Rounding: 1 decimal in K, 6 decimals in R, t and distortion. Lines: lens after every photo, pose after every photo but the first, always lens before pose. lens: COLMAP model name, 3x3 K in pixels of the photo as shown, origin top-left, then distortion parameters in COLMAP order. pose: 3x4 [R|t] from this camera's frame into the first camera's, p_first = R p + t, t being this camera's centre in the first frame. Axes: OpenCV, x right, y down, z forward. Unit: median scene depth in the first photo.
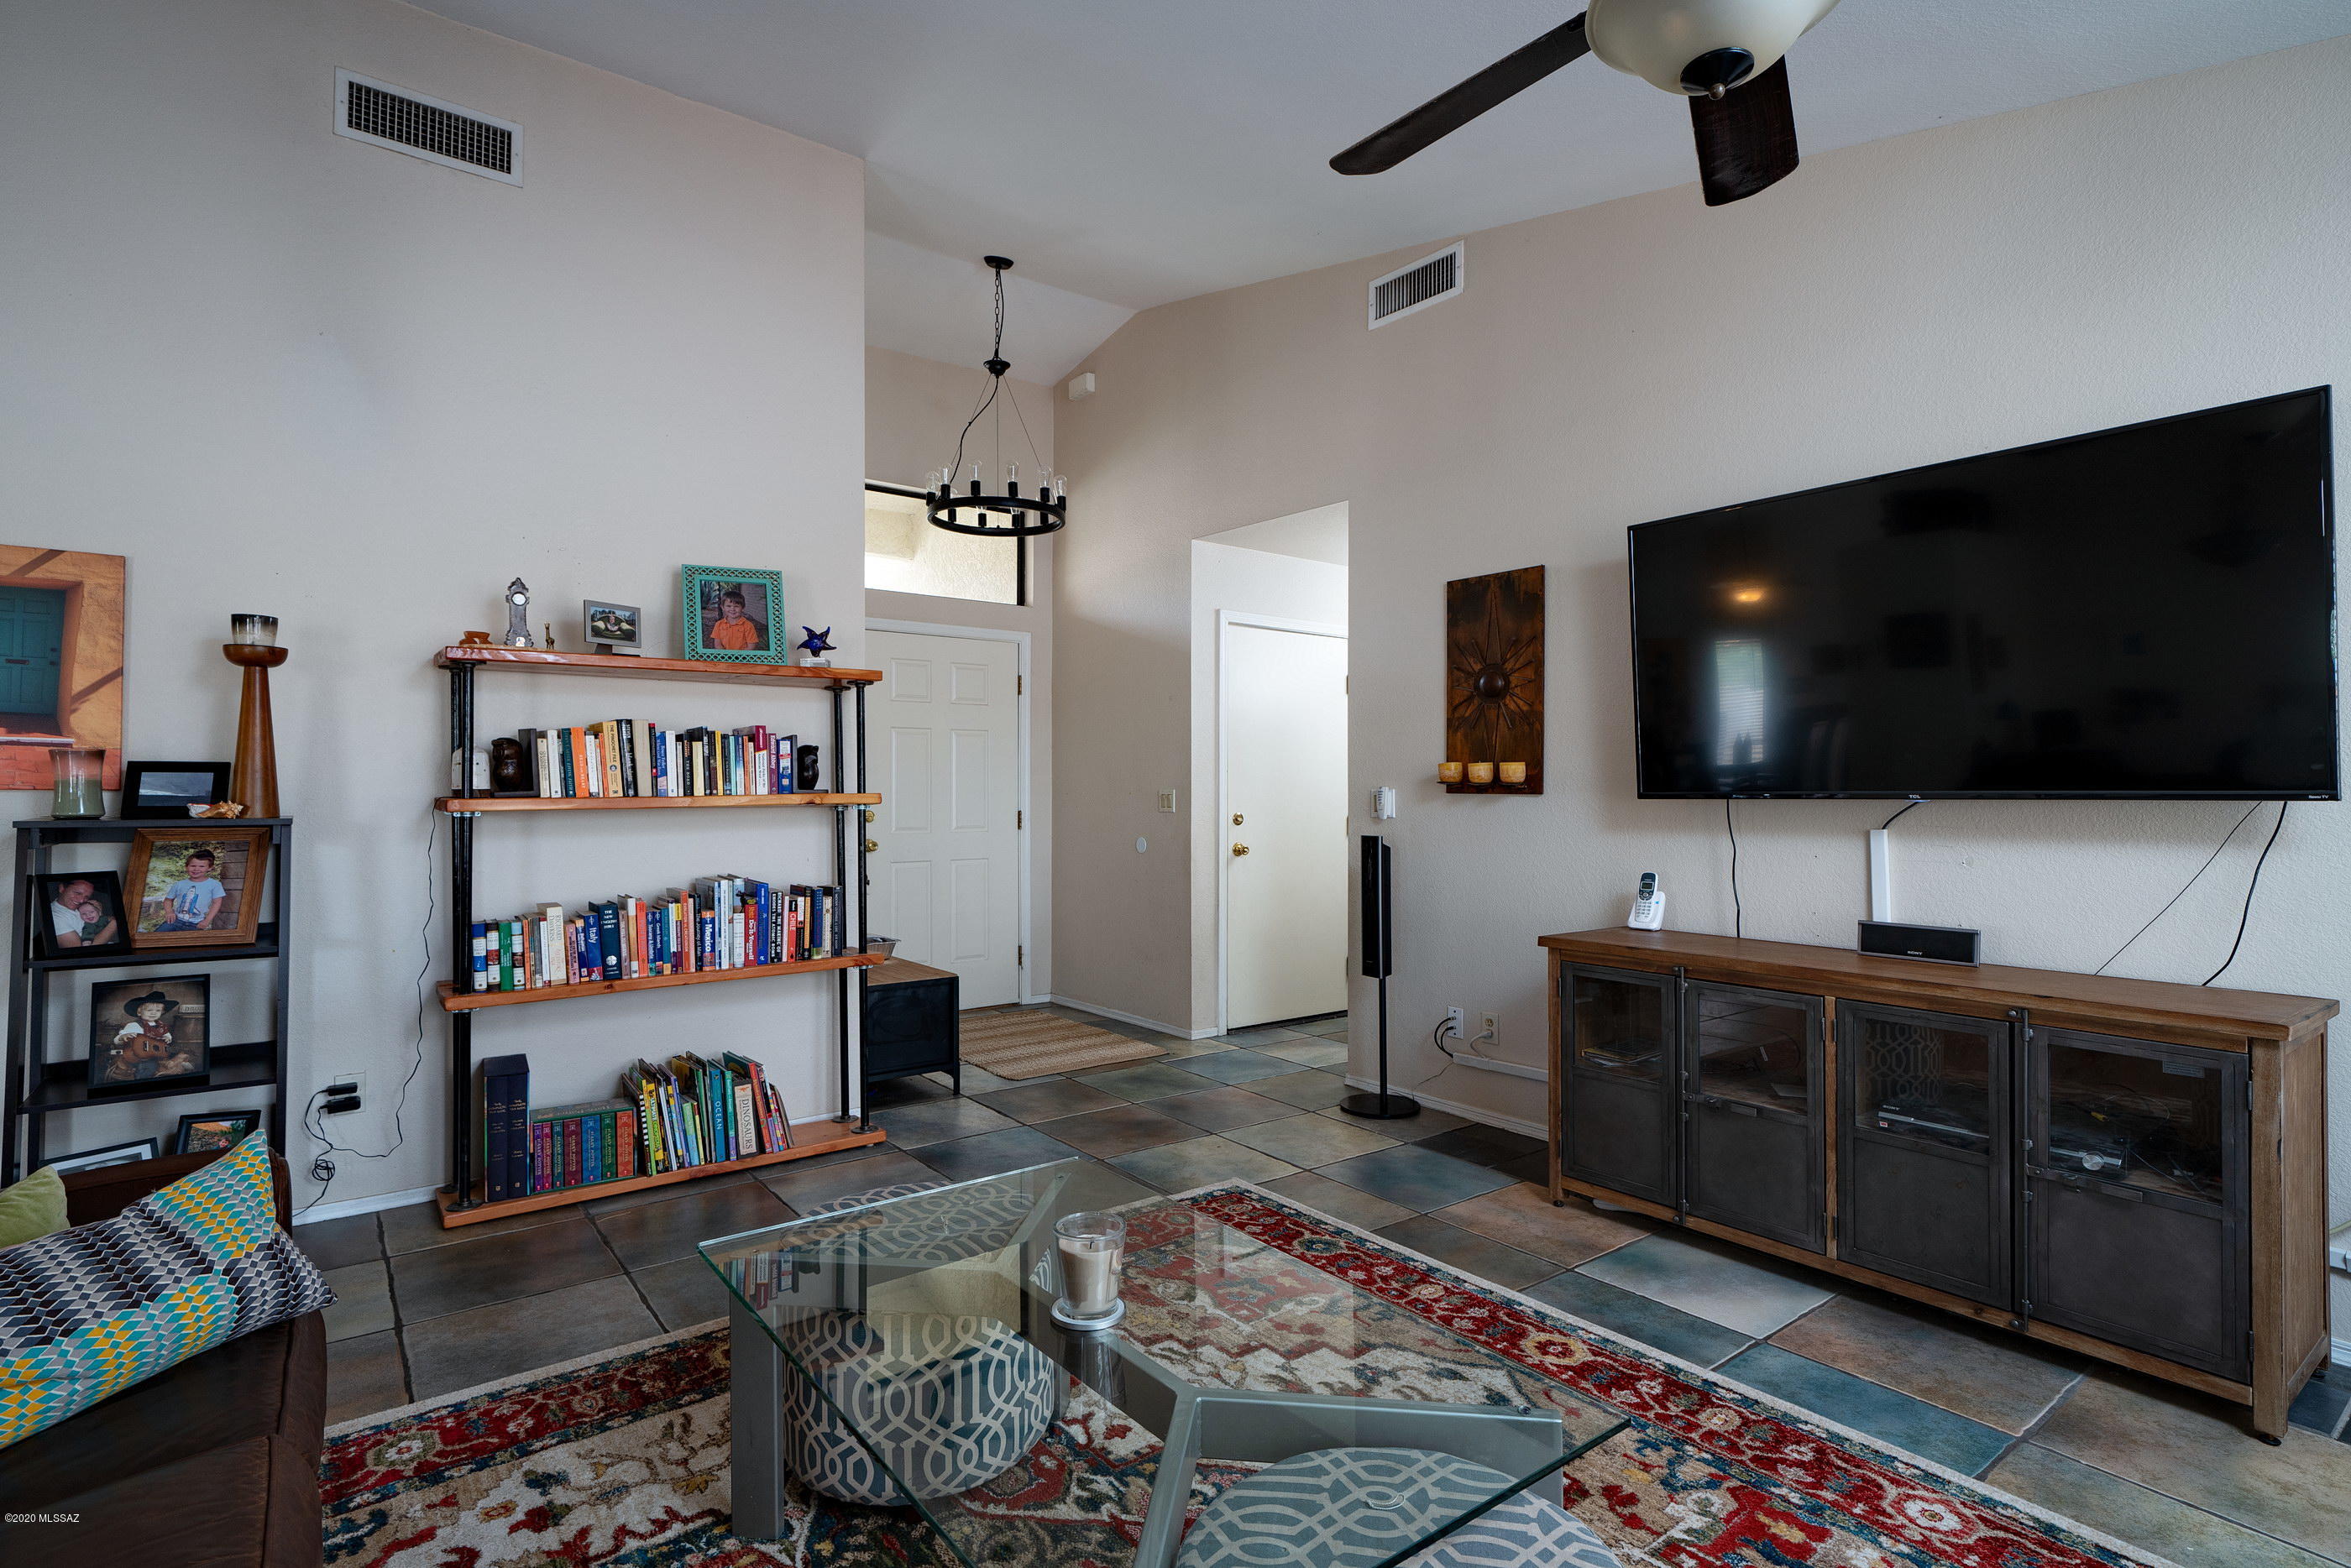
lens RADIAL K [[1149.4, 0, 1189.6], [0, 1149.4, 784.4], [0, 0, 1]] dist [0.001730, -0.000272]
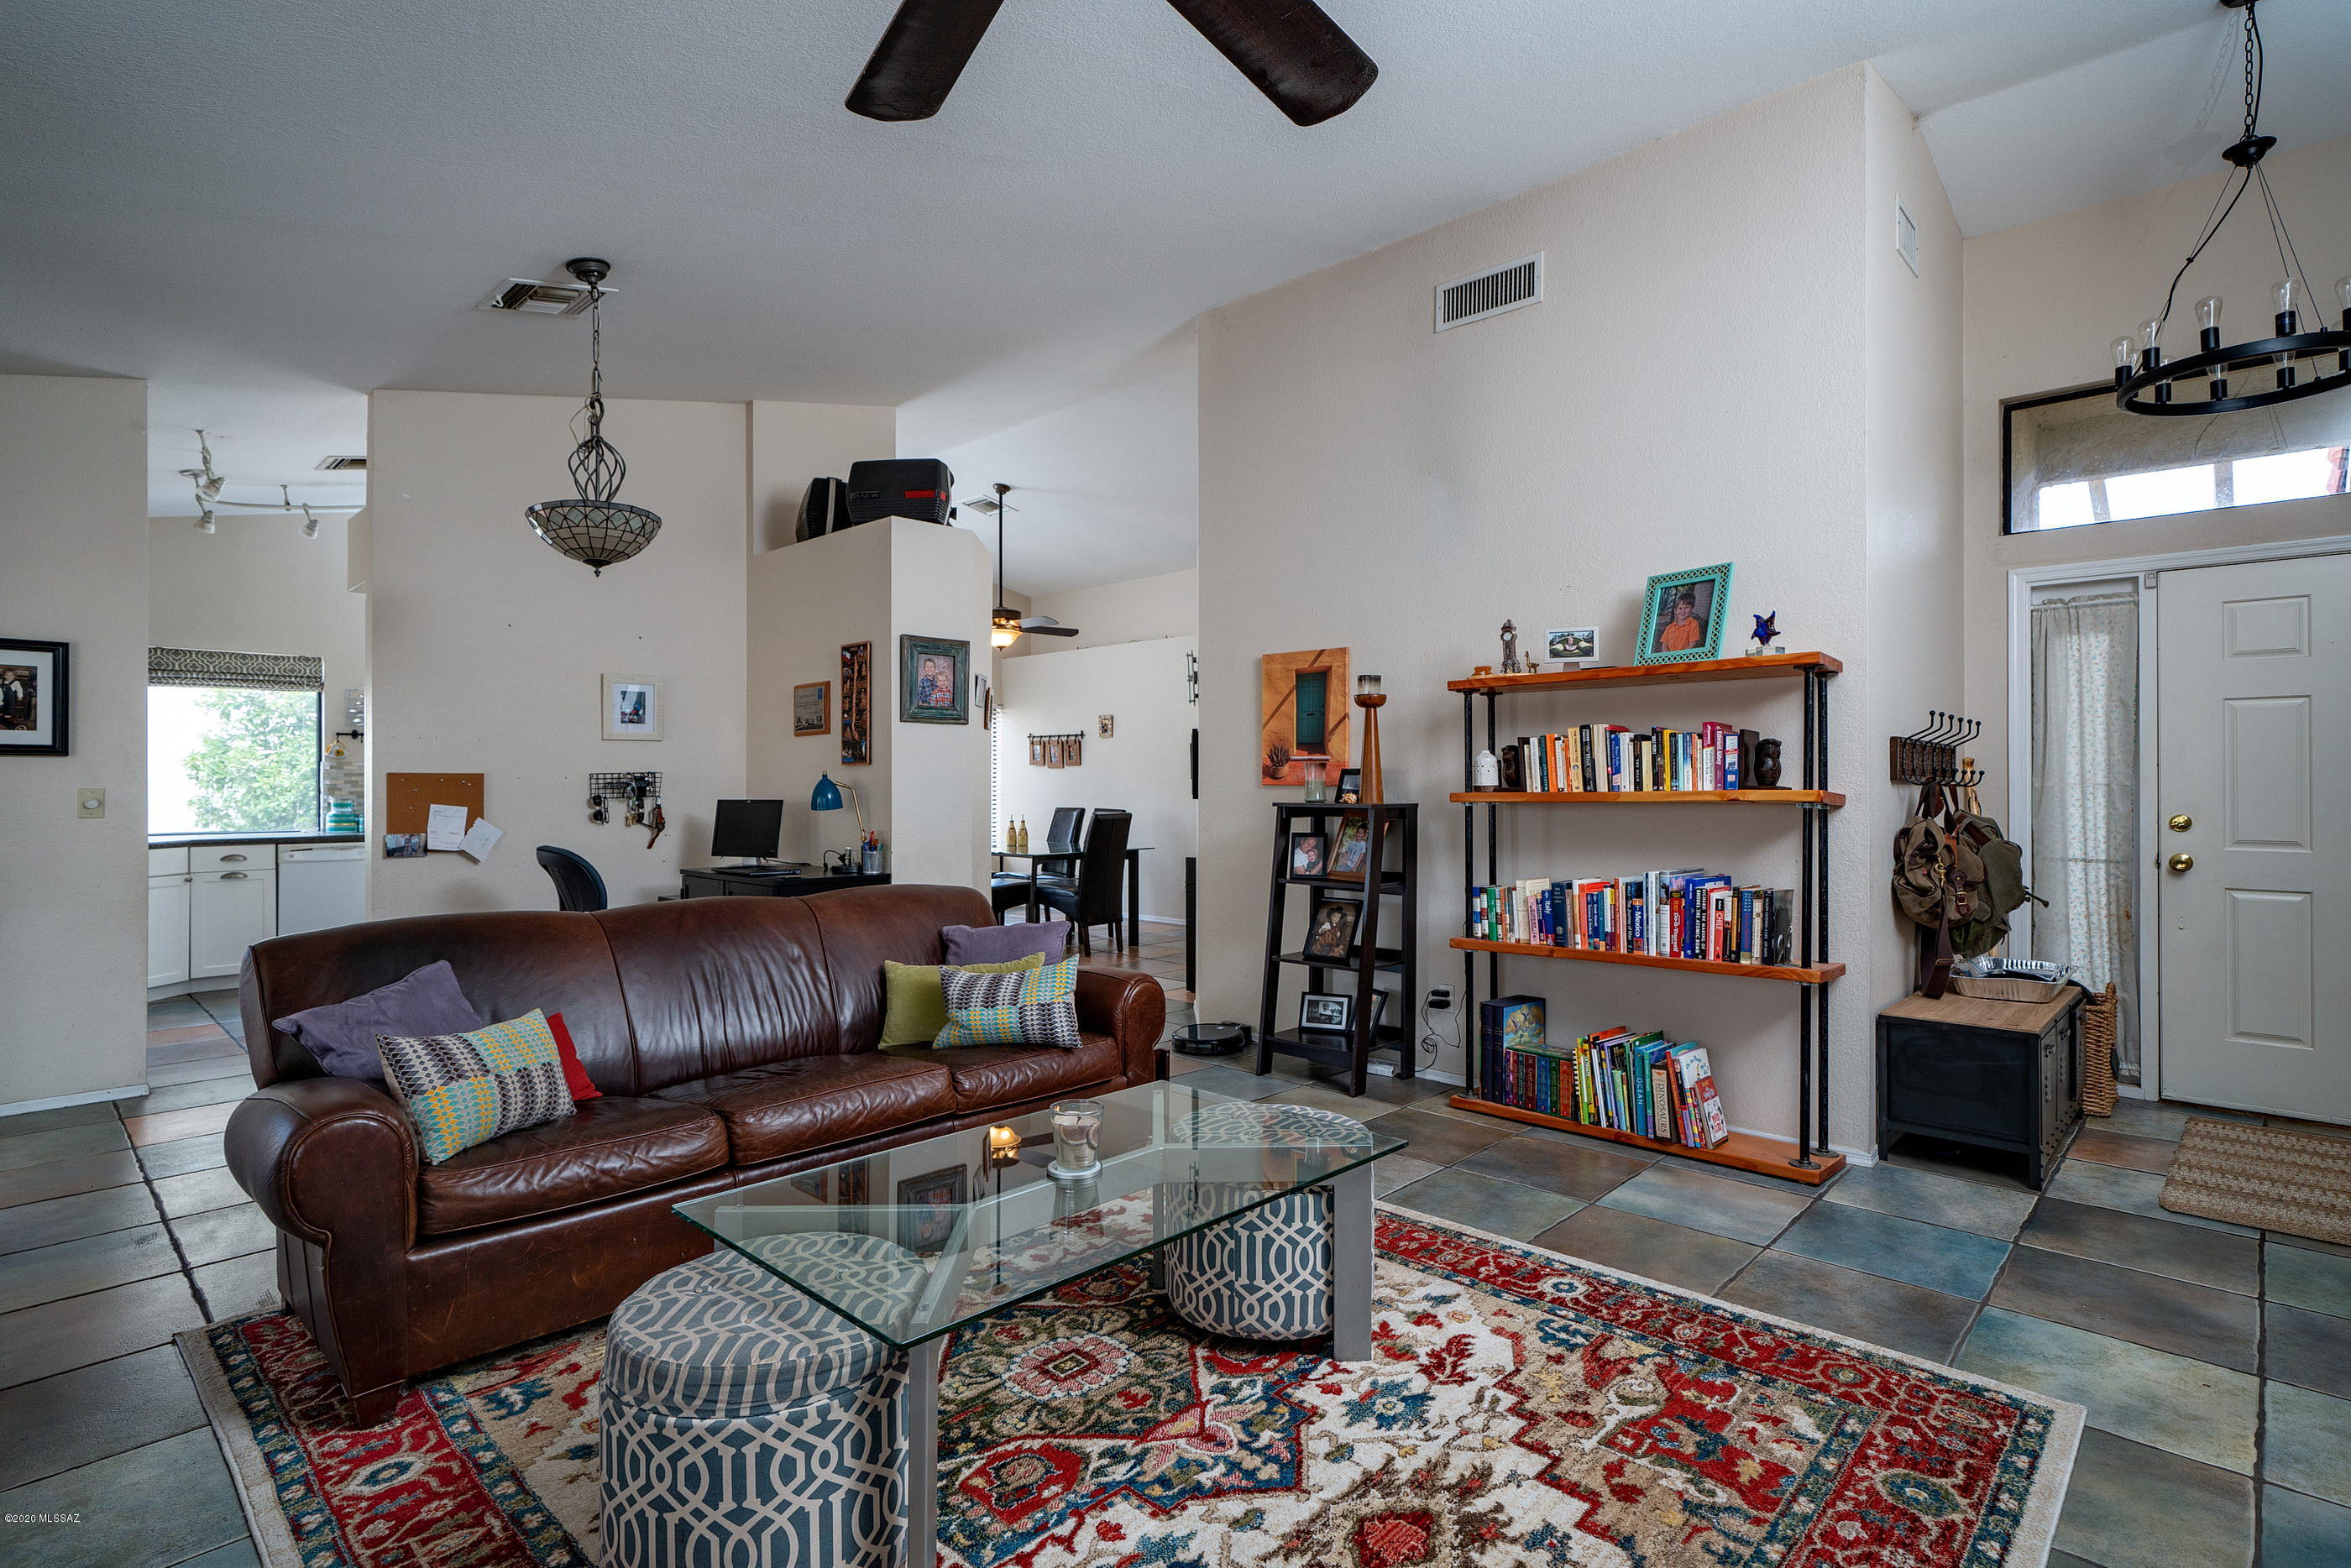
lens RADIAL K [[1149.4, 0, 1189.6], [0, 1149.4, 784.4], [0, 0, 1]] dist [0.001730, -0.000272]
pose [[0.155946, -0.000997, -0.987765, 0.633015], [0.004166, 0.999991, -0.000352, 0.001968], [0.987757, -0.004060, 0.155949, 0.461511]]
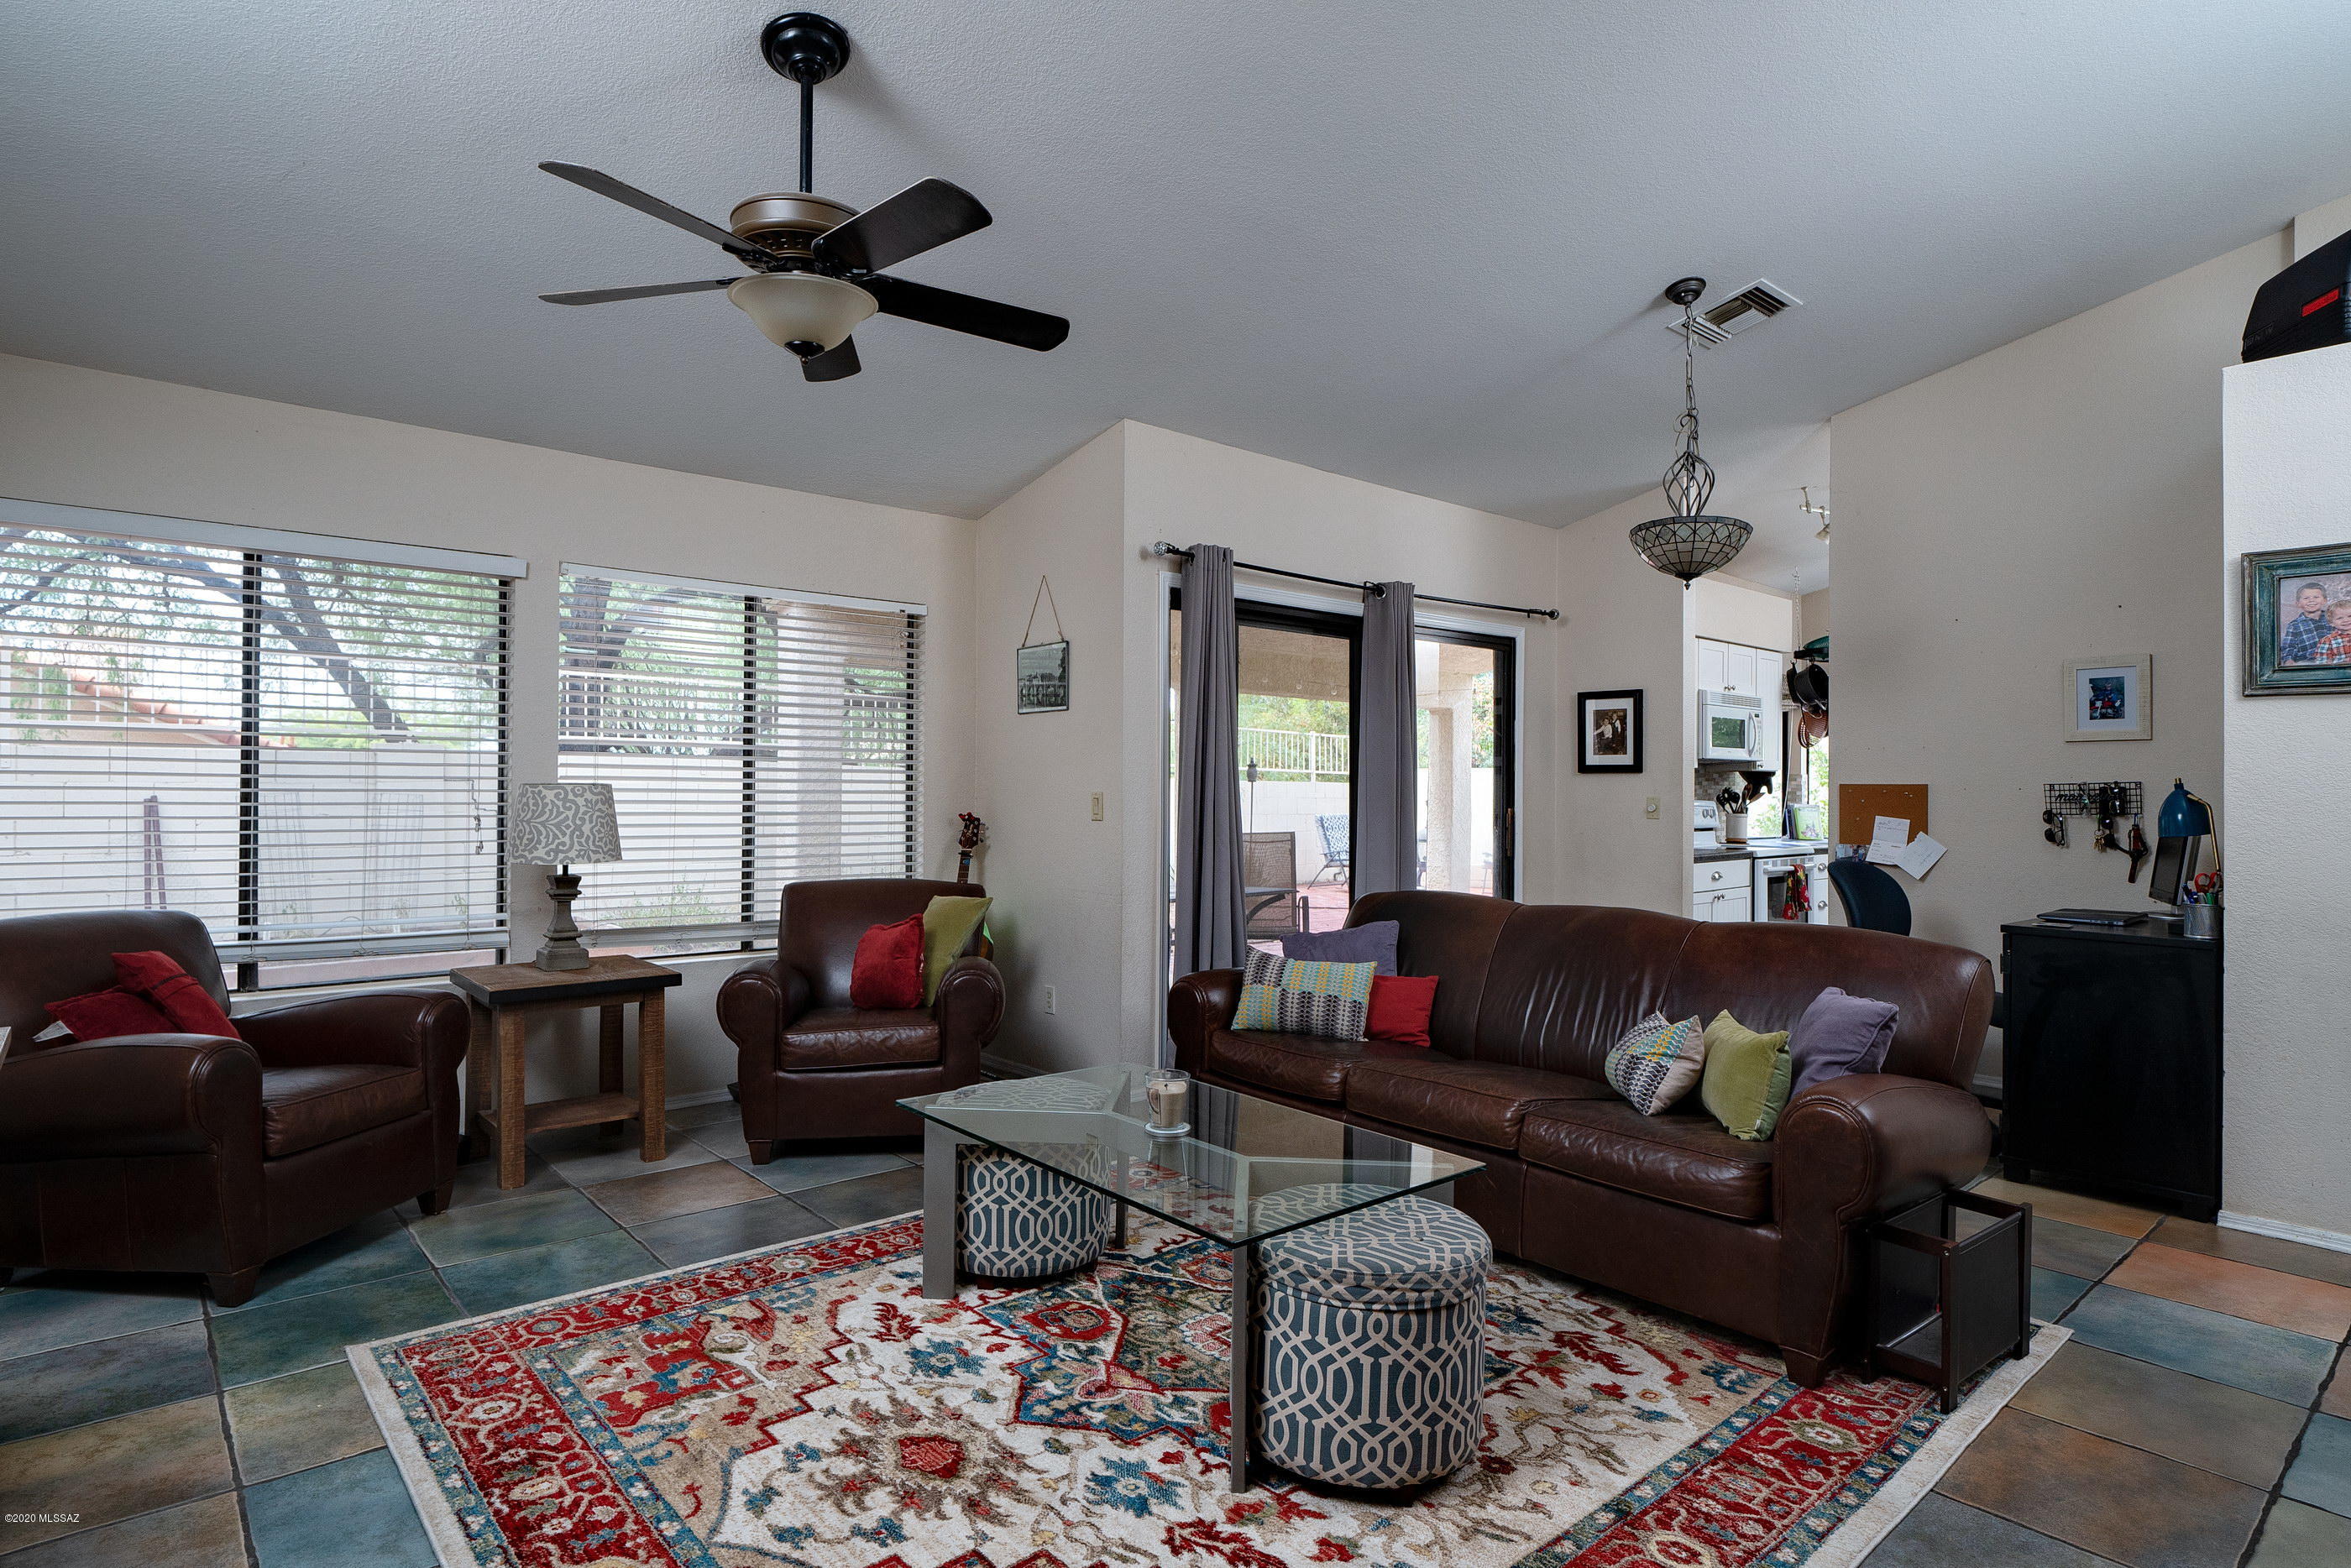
lens RADIAL K [[1239.5, 0, 1175.5], [0, 1239.5, 784.0], [0, 0, 1]] dist [-0.000747, -0.000471]
pose [[-0.998584, -0.008213, -0.052566, -0.002147], [-0.007862, 0.999945, -0.006872, -0.014780], [0.052619, -0.006449, -0.998594, 1.366152]]
